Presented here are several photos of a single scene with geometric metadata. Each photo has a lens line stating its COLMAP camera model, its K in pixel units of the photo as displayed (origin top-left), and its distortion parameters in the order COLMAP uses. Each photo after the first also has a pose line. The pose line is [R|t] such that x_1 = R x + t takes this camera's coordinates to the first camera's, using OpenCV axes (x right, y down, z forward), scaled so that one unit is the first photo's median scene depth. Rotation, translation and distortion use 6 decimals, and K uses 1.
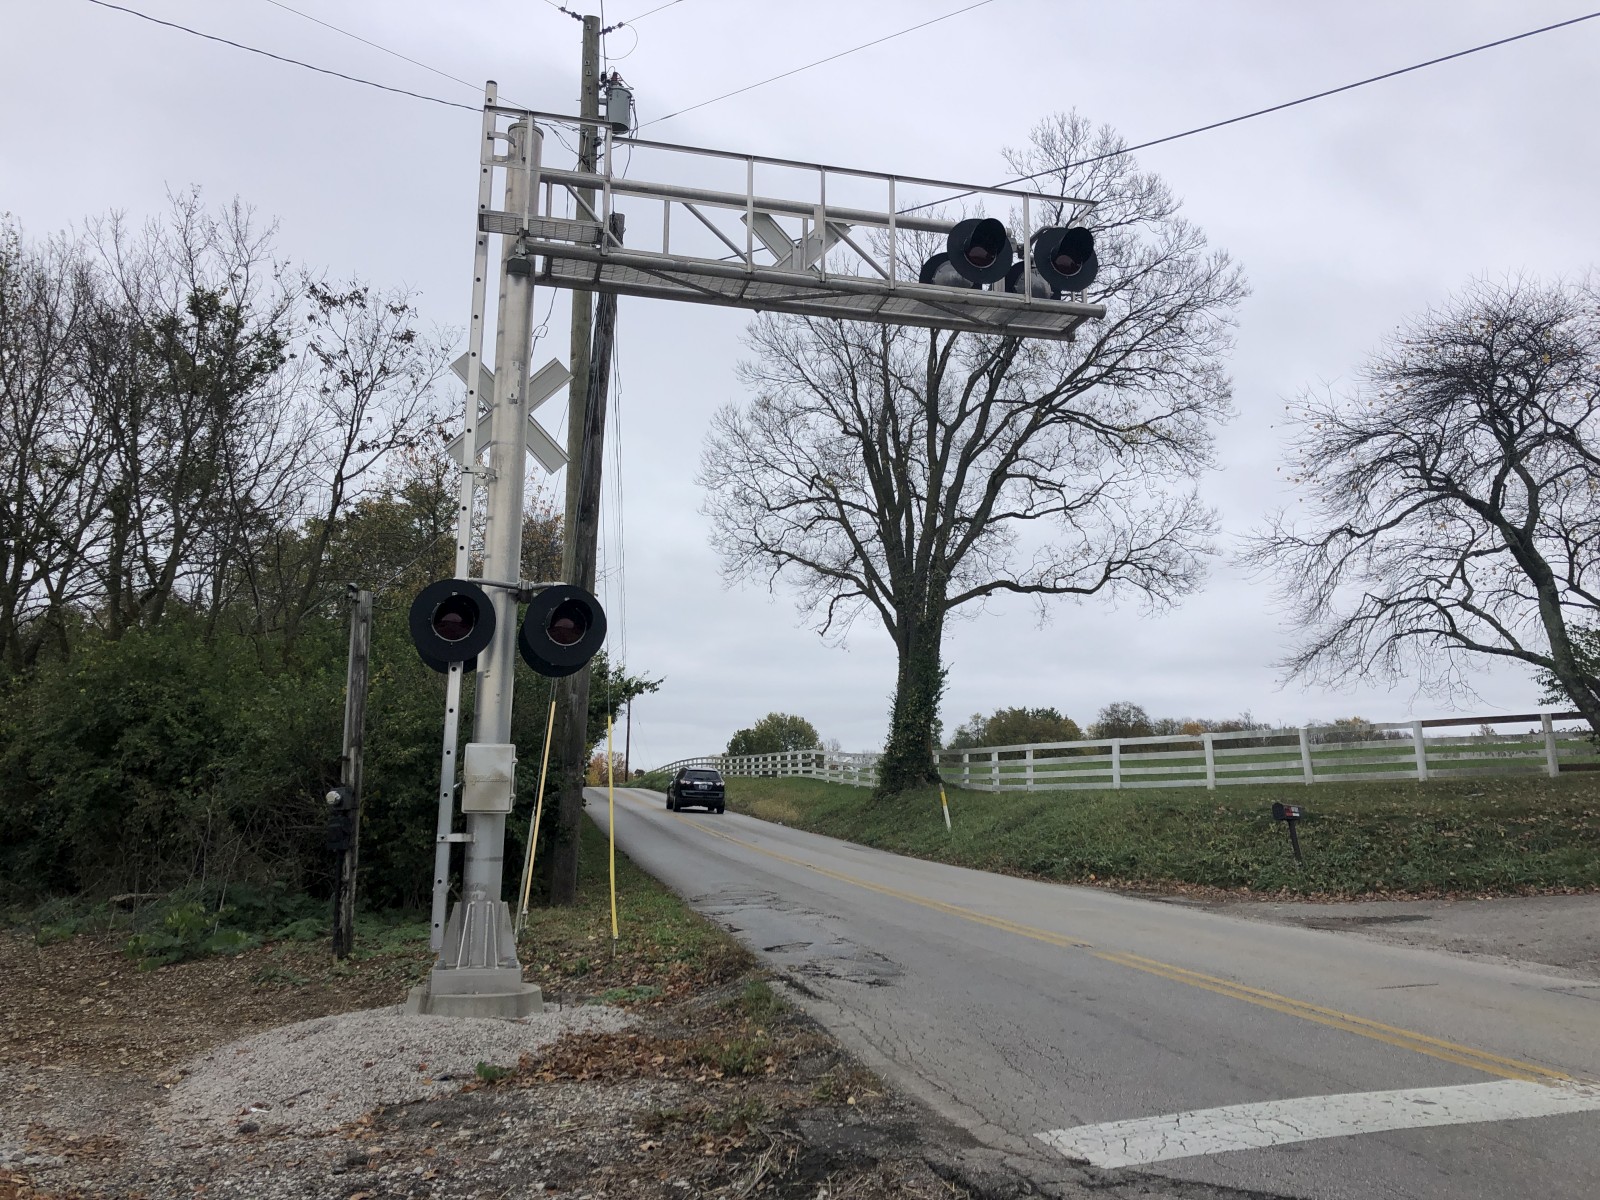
lens RADIAL K [[1334.9, 0, 830.2], [0, 1334.9, 561.5], [0, 0, 1]] dist [0.038214, -0.029049]
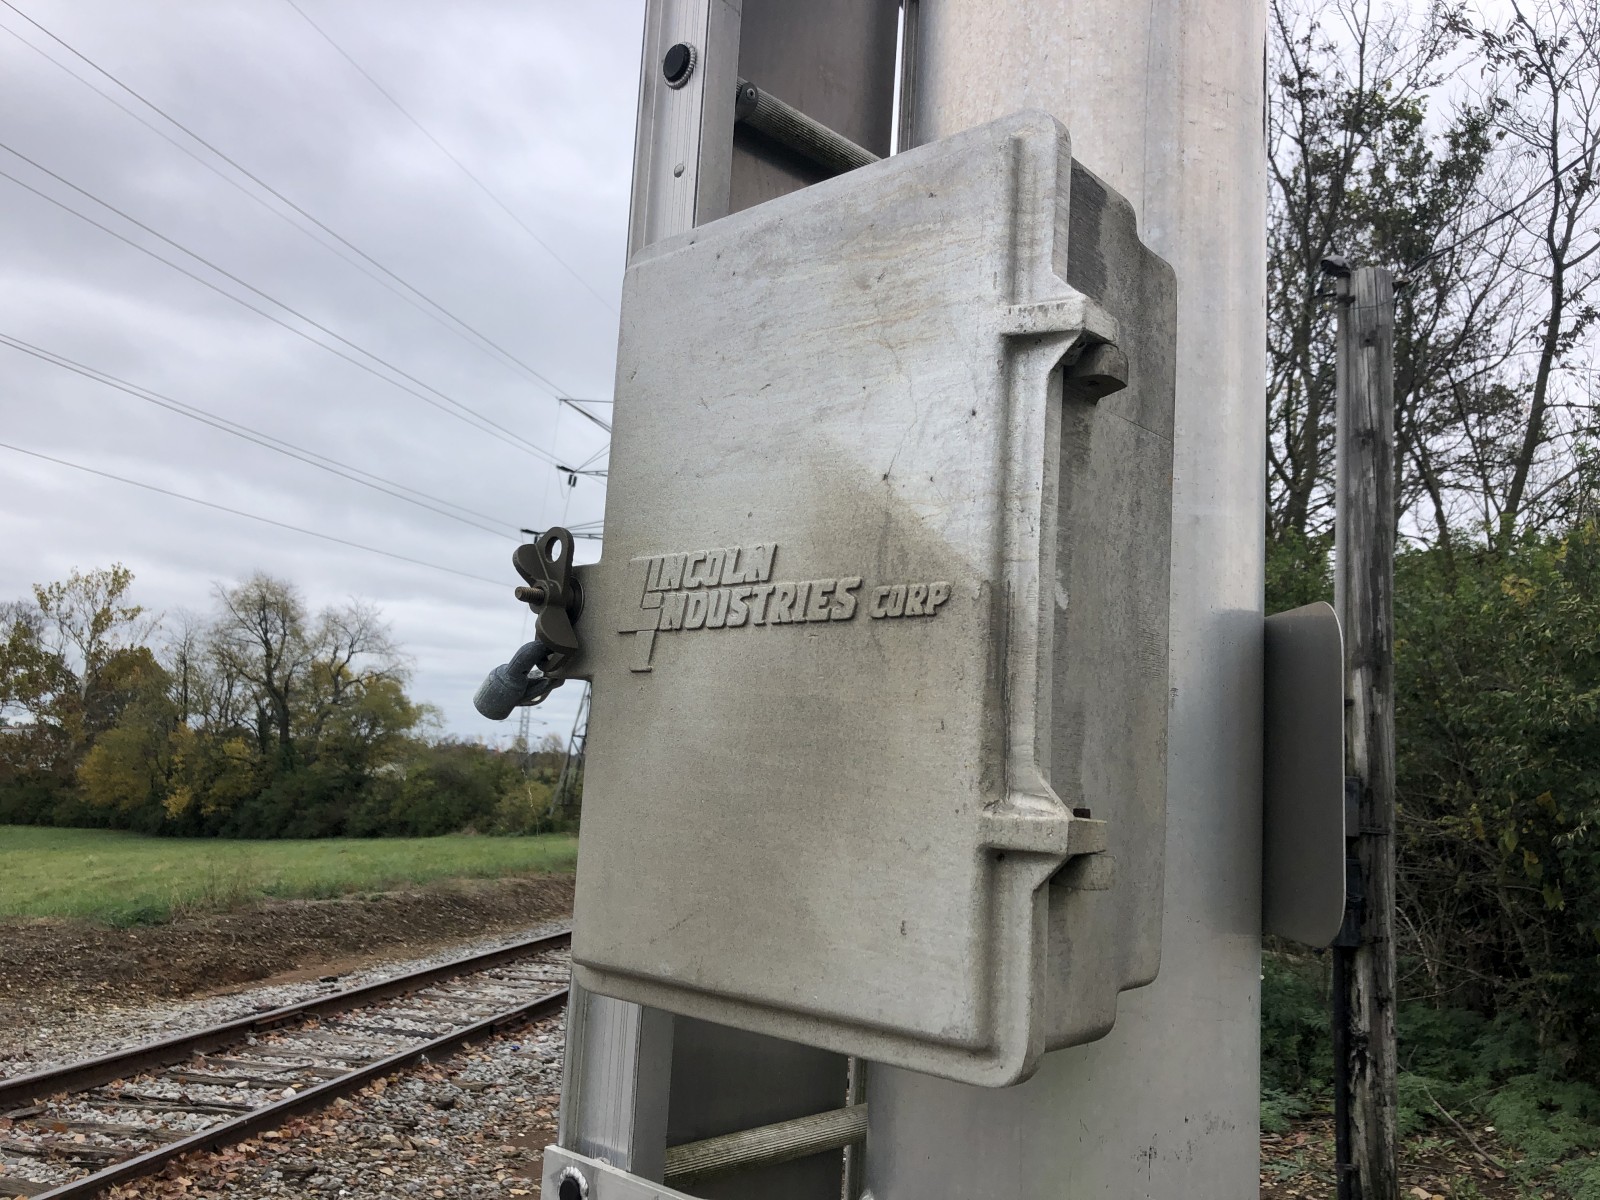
lens RADIAL K [[1334.9, 0, 801.5], [0, 1334.9, 597.7], [0, 0, 1]] dist [0.038214, -0.029049]
pose [[0.552765, -0.092161, -0.828225, -0.092065], [0.110891, 0.993162, -0.036505, 0.080817], [0.825926, -0.071664, 0.559205, 0.467615]]
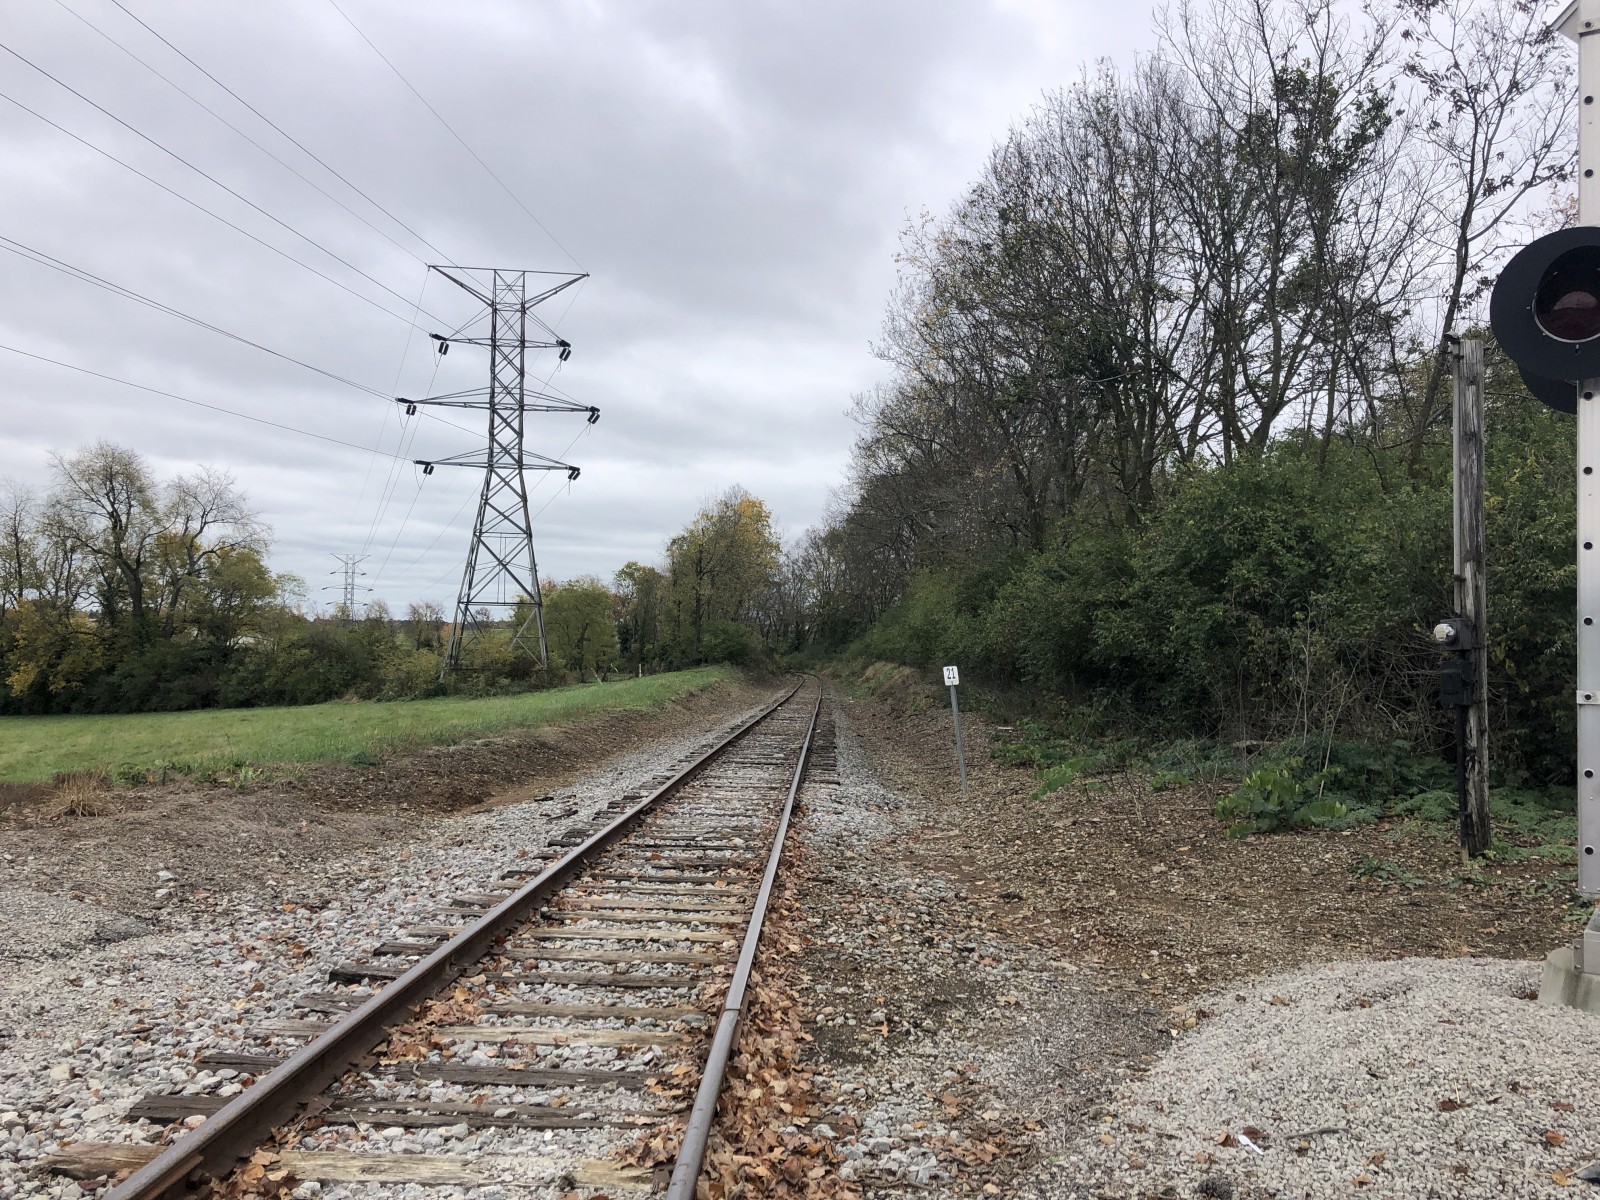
lens RADIAL K [[1334.9, 0, 809.3], [0, 1334.9, 583.6], [0, 0, 1]] dist [0.038214, -0.029049]
pose [[0.663452, -0.026661, -0.747743, -0.041314], [0.123691, 0.989523, 0.074466, 0.038138], [0.737924, -0.141893, 0.659799, 0.196726]]
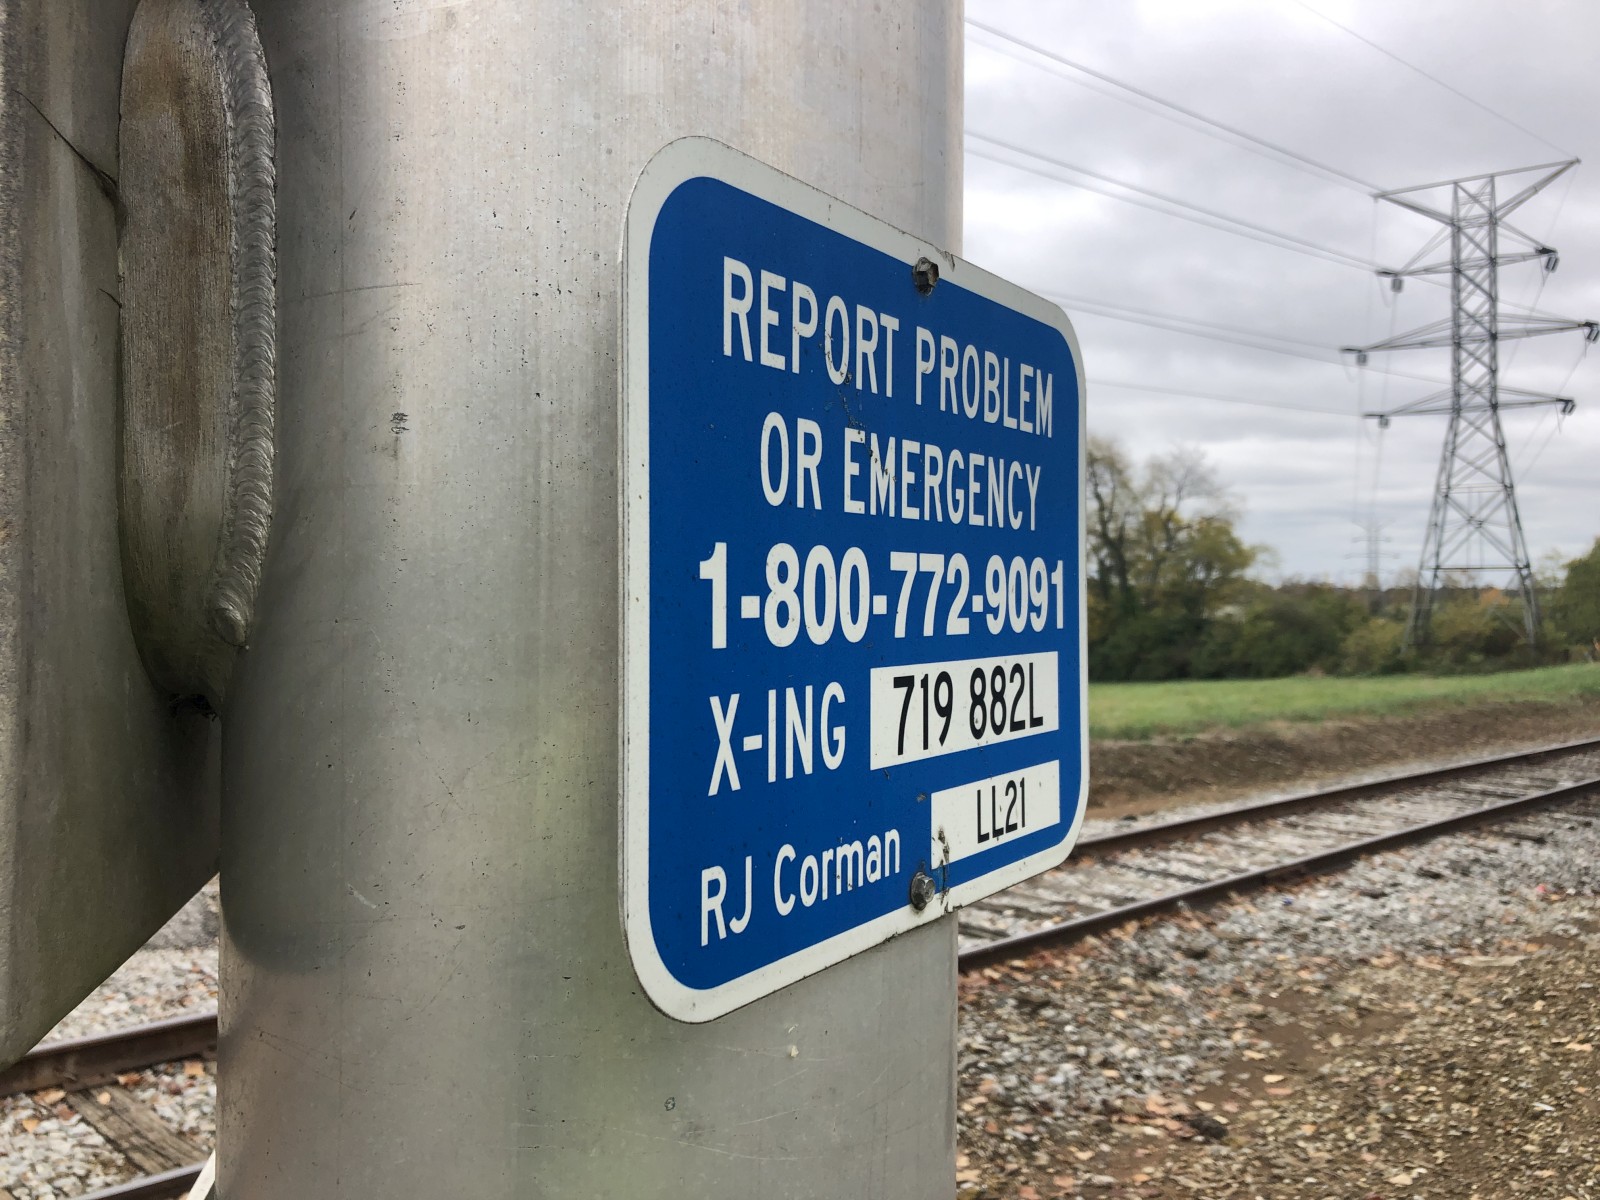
lens RADIAL K [[1334.9, 0, 803.1], [0, 1334.9, 590.3], [0, 0, 1]] dist [0.038214, -0.029049]
pose [[-0.032307, -0.014260, -0.999376, -0.117669], [0.182936, 0.982923, -0.019939, 0.097101], [0.982594, -0.183466, -0.029147, 0.565569]]
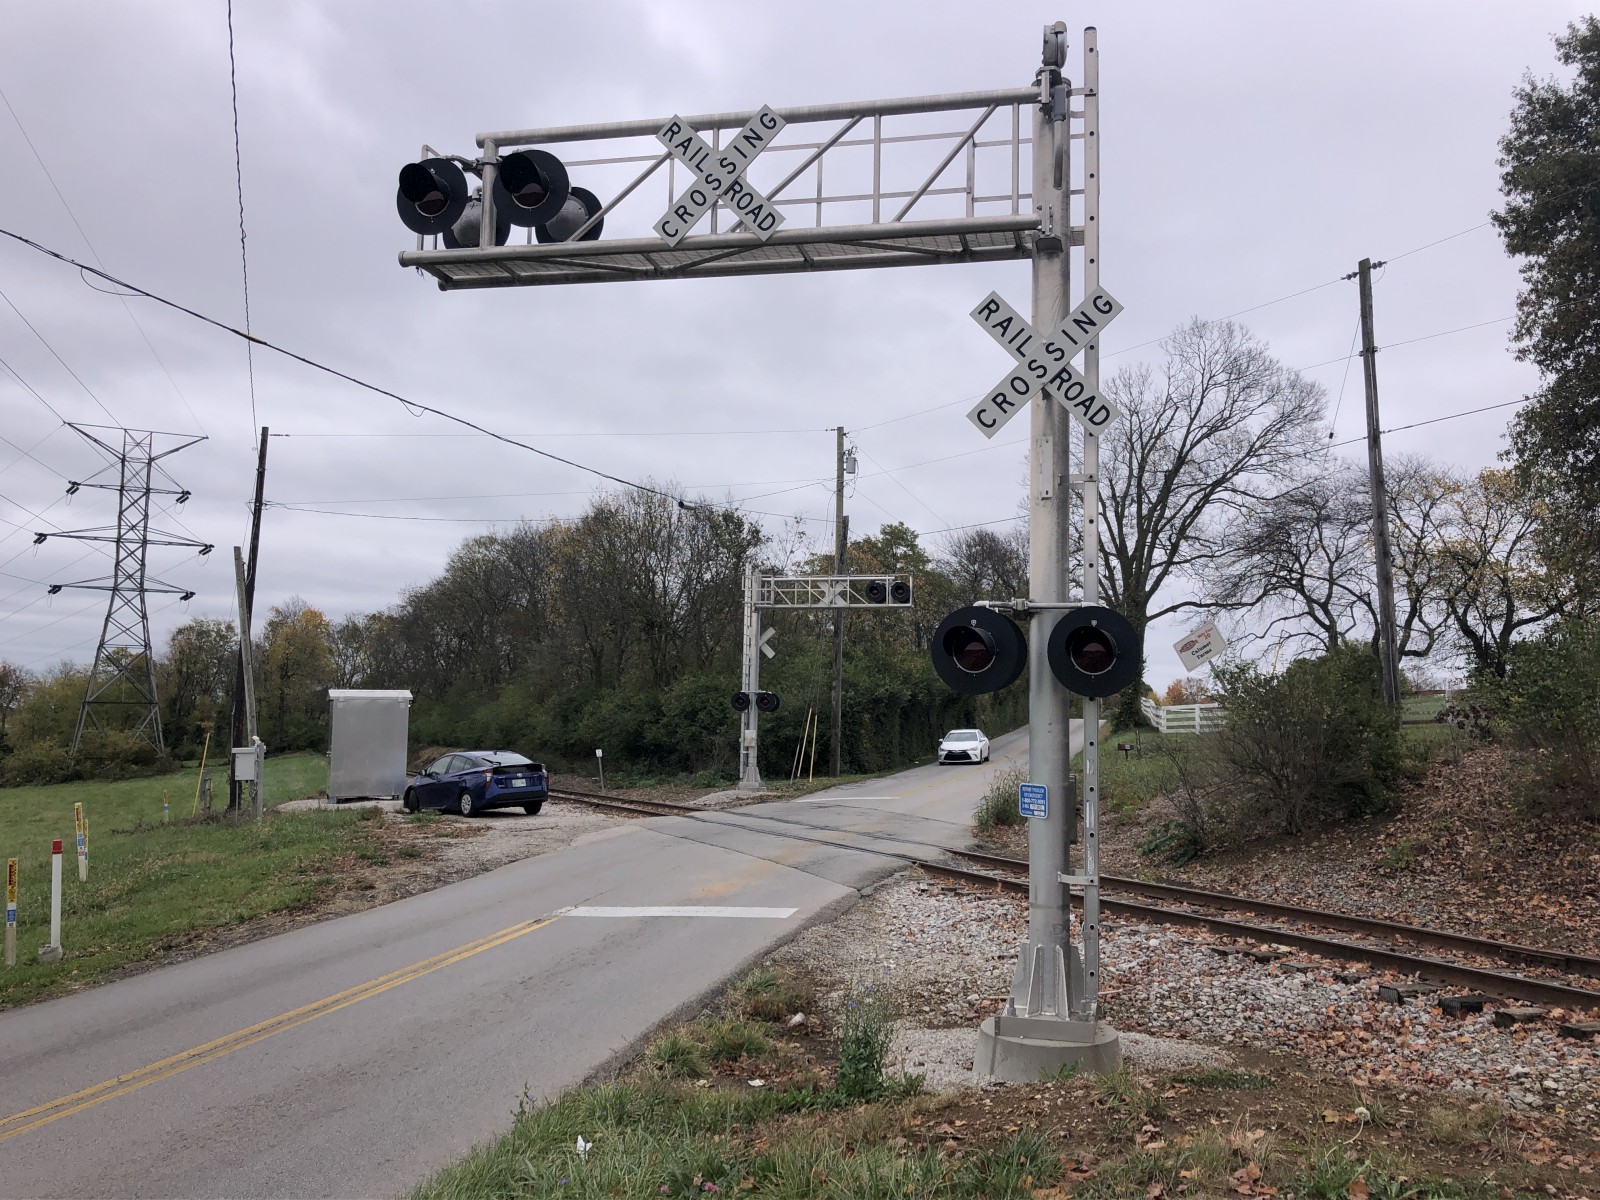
lens RADIAL K [[1384.1, 0, 797.7], [0, 1384.1, 576.0], [0, 0, 1]] dist [0.024755, -0.027607]
pose [[0.892951, -0.047188, -0.447674, 0.921230], [0.079034, 0.995477, 0.052714, -0.281824], [0.443162, -0.082452, 0.892642, -1.386899]]
